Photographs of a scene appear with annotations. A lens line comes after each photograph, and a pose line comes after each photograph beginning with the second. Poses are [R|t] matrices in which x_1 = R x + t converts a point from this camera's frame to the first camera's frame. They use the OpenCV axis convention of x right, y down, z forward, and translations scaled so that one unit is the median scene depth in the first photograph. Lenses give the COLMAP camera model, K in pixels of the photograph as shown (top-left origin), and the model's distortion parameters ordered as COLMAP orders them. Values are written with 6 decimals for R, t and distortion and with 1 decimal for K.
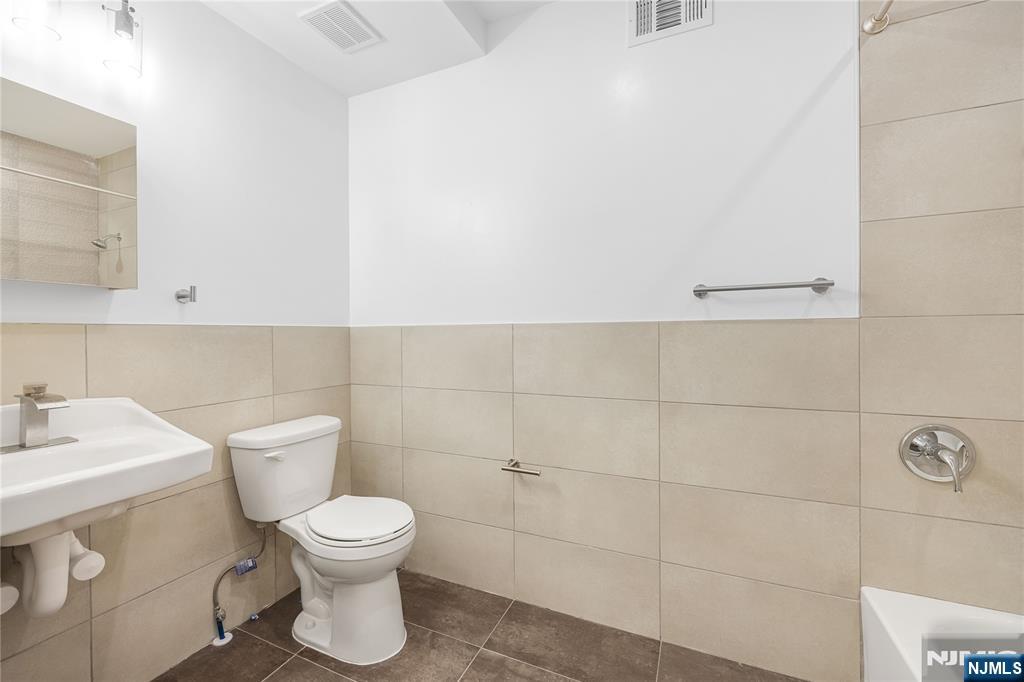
lens RADIAL K [[416.5, 0, 509.6], [0, 416.5, 335.6], [0, 0, 1]] dist [-0.000561, -0.000164]
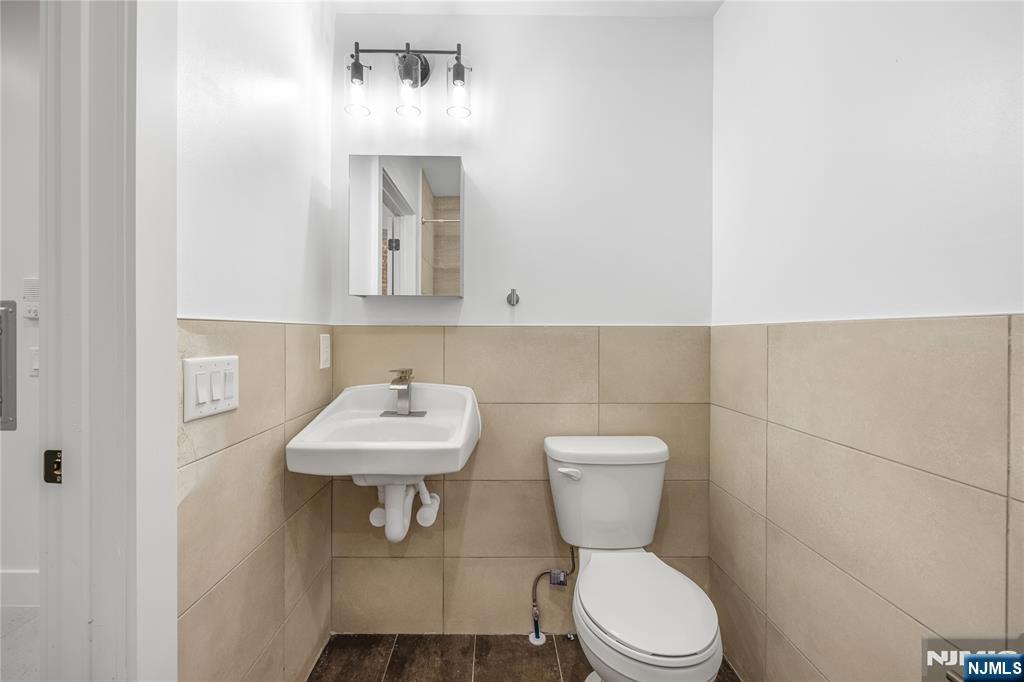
lens RADIAL K [[416.5, 0, 509.6], [0, 416.5, 335.6], [0, 0, 1]] dist [-0.000561, -0.000164]
pose [[0.431106, 0.012462, -0.902215, 0.174547], [-0.010273, 0.999908, 0.008902, -0.009162], [0.902243, 0.005431, 0.431194, 0.491210]]
